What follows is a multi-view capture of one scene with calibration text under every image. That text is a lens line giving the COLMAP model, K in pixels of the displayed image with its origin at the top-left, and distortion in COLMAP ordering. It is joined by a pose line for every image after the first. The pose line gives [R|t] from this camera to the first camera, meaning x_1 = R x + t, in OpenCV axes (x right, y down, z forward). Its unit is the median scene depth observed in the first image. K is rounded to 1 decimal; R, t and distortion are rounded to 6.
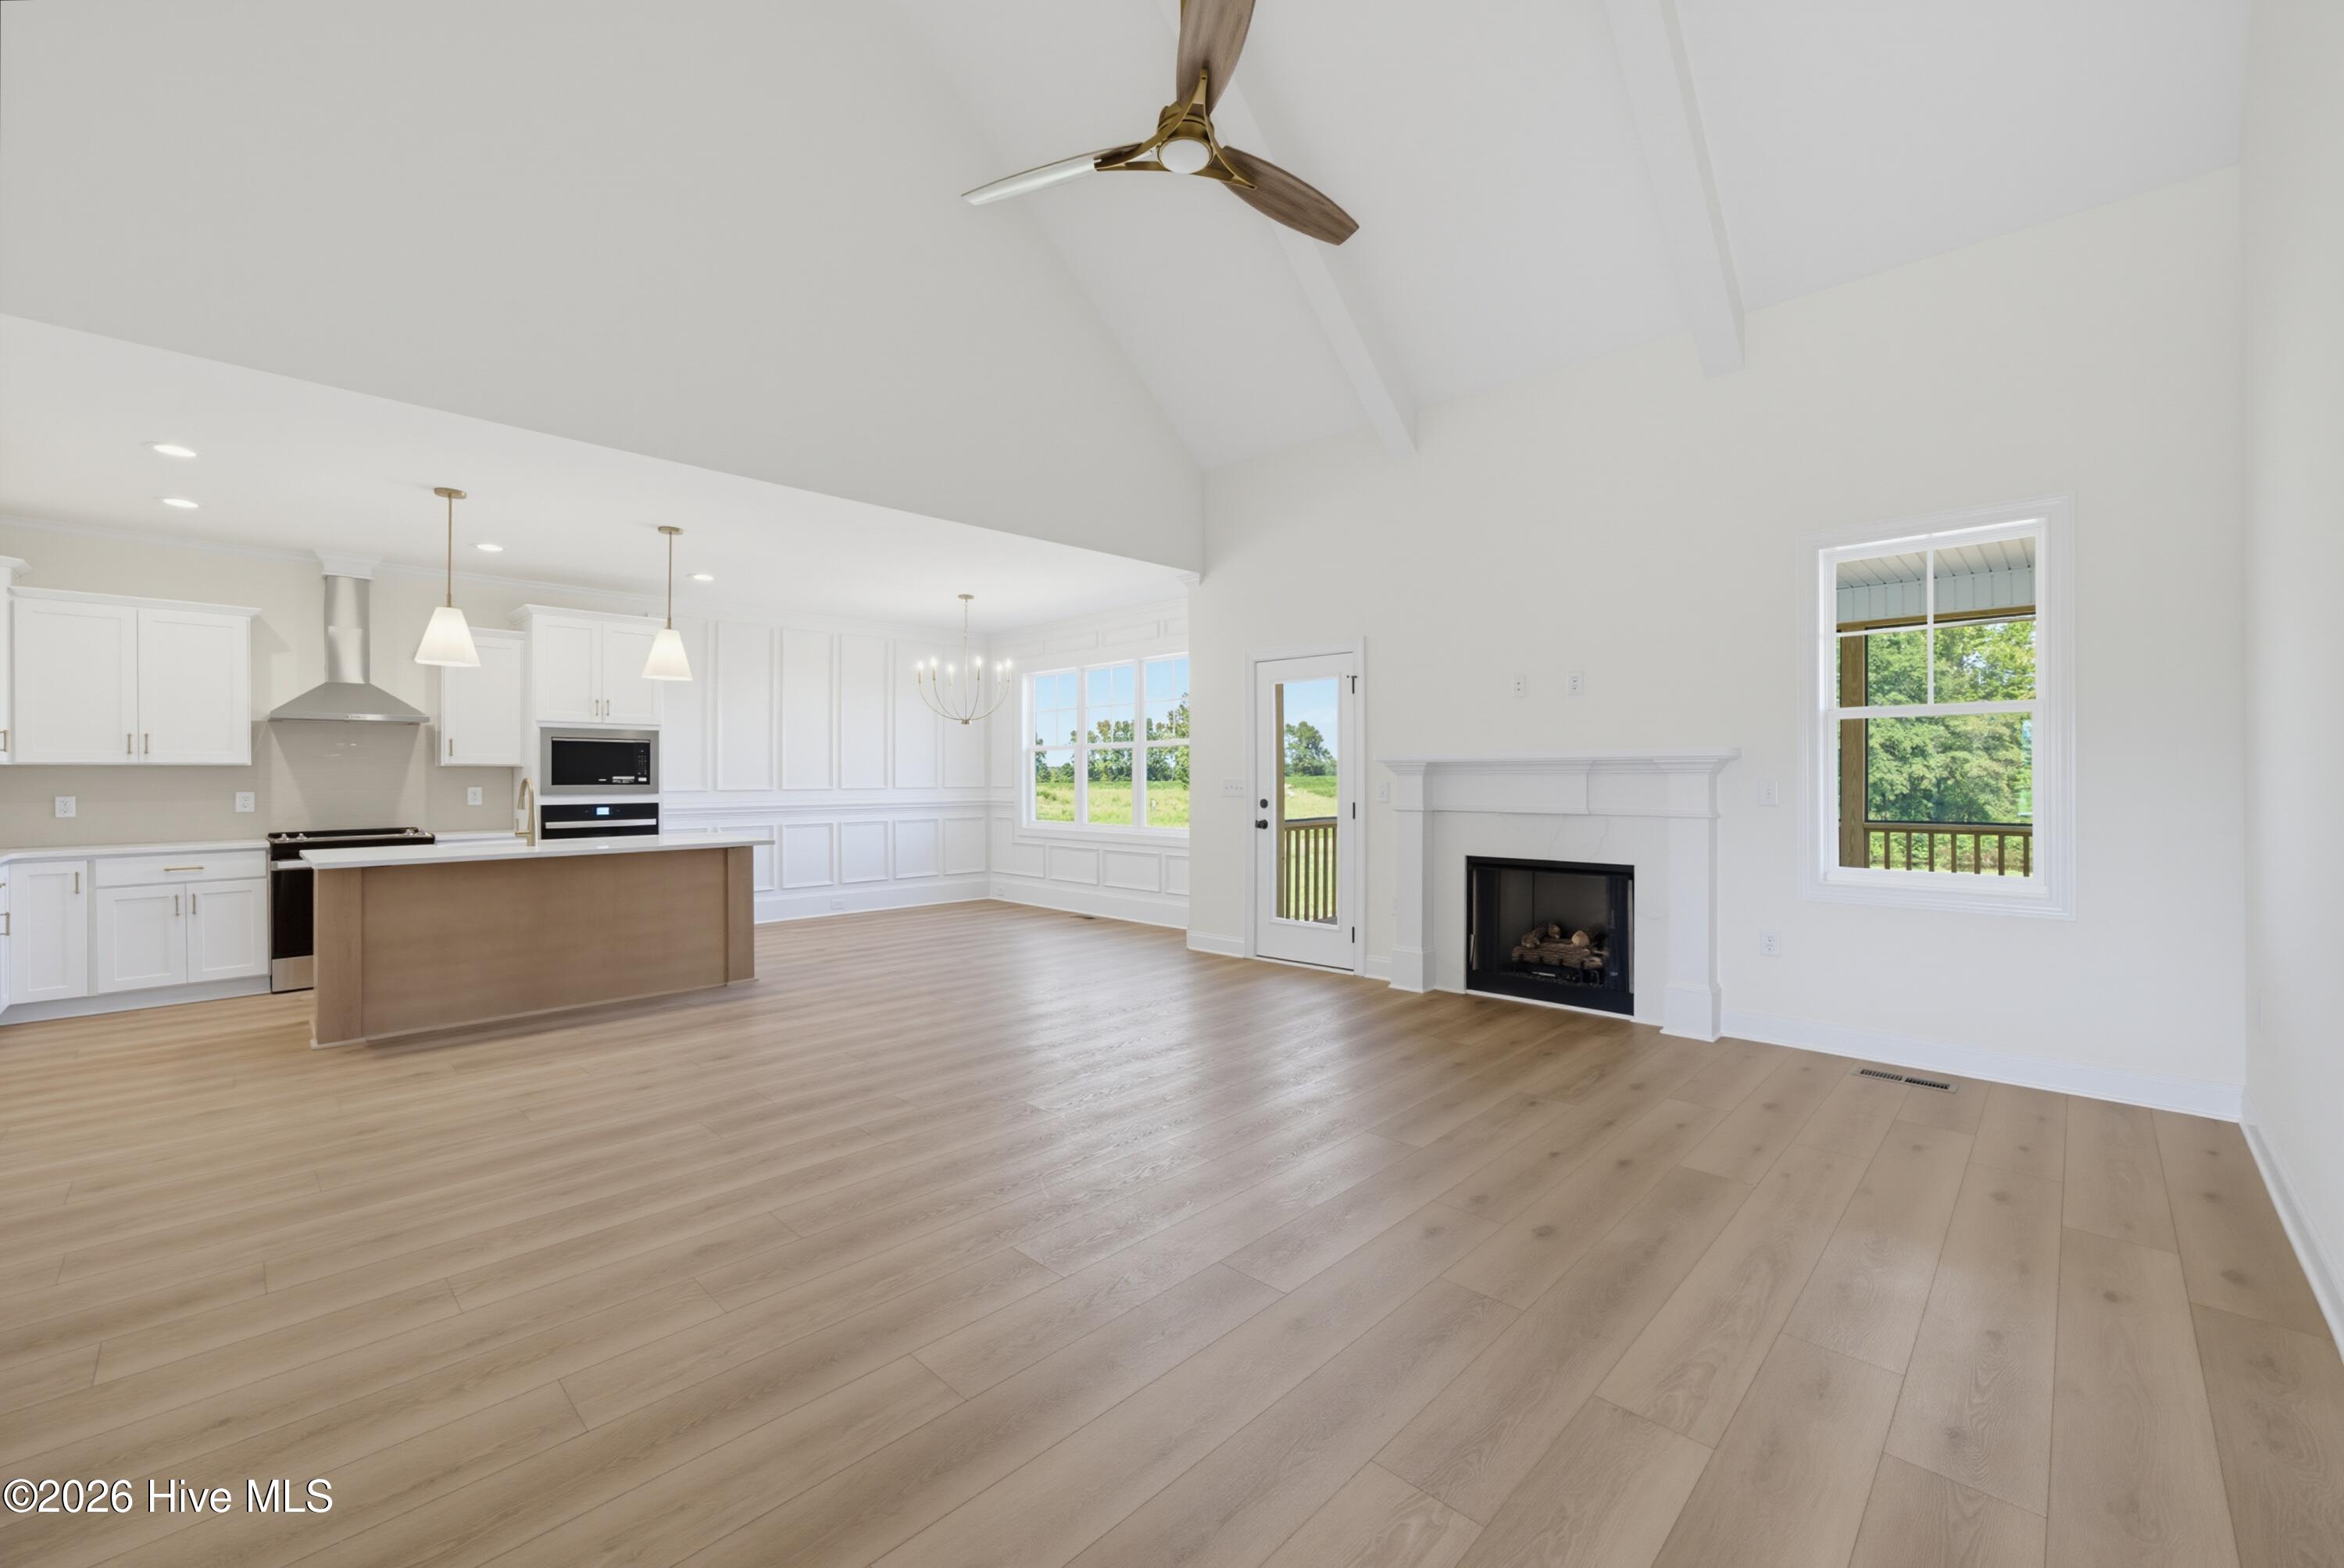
lens RADIAL K [[972.7, 0, 1172.0], [0, 972.7, 784.0], [0, 0, 1]] dist [-0.014438, 0.000196]
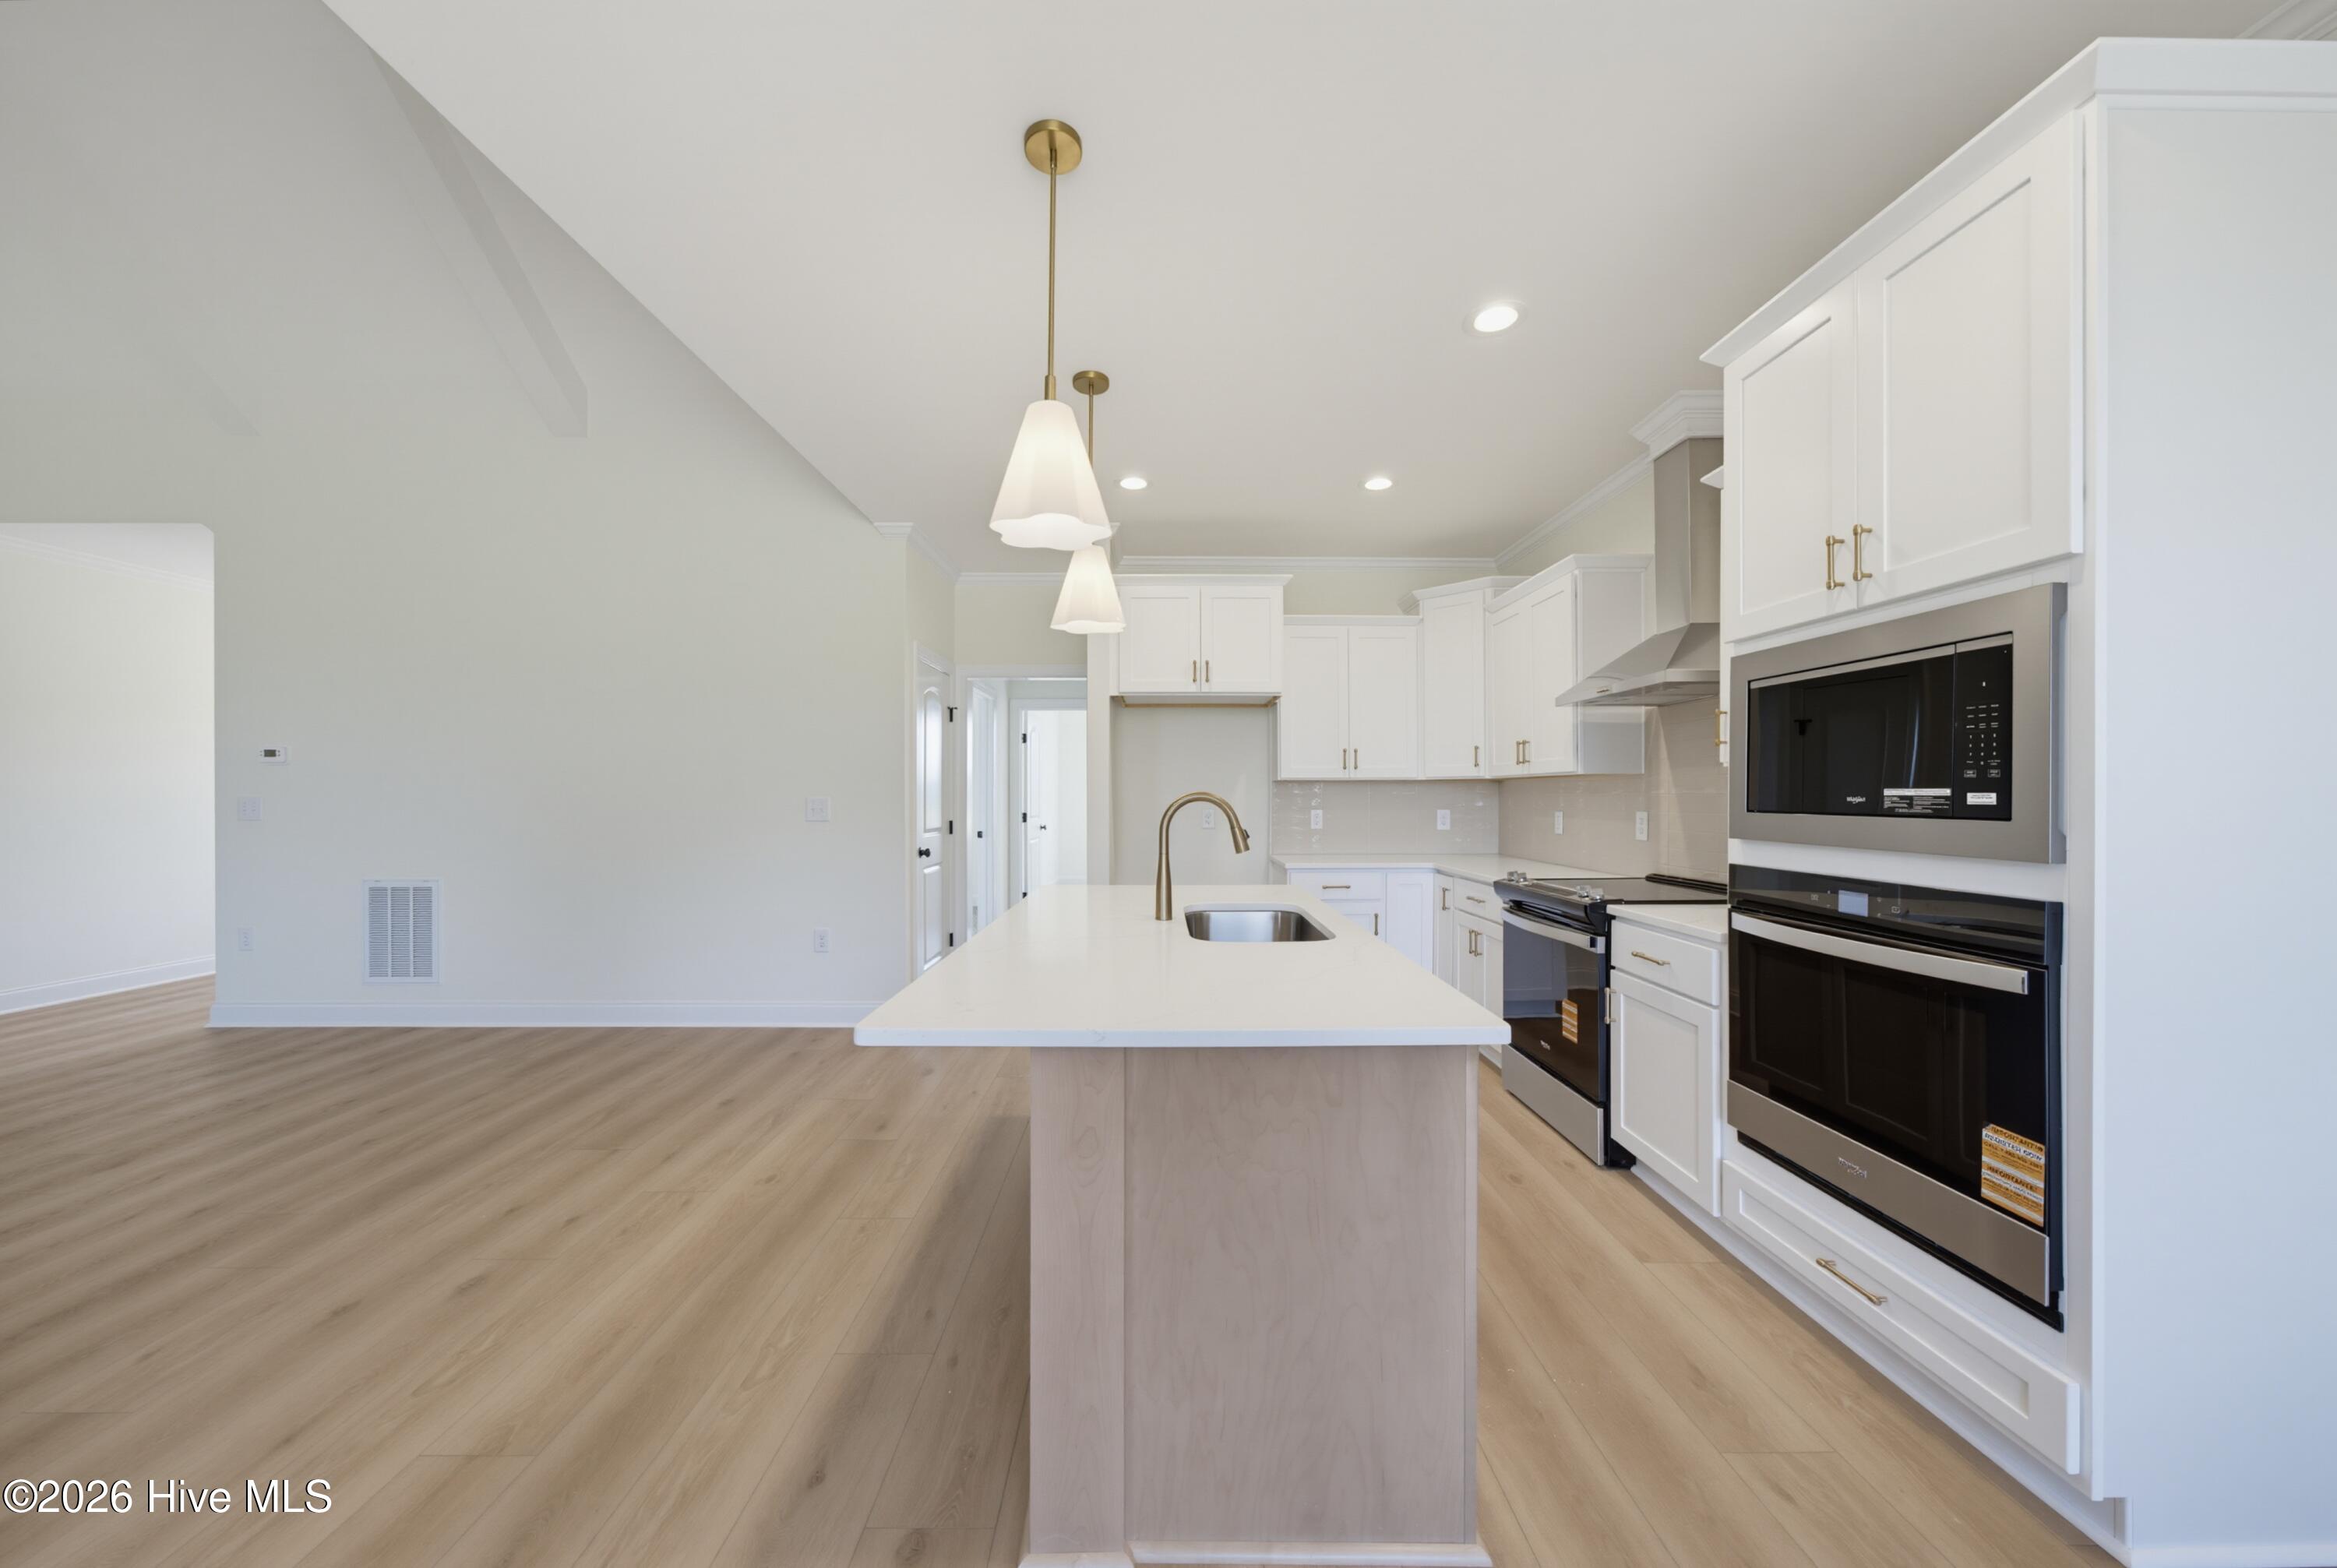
lens RADIAL K [[806.9, 0, 1162.7], [0, 806.9, 803.7], [0, 0, 1]] dist [-0.017407, 0.008164]
pose [[-0.704840, 0.006691, -0.709335, -0.335548], [-0.004963, 0.999885, 0.014364, -0.006833], [0.709349, 0.013644, -0.704725, 1.293537]]
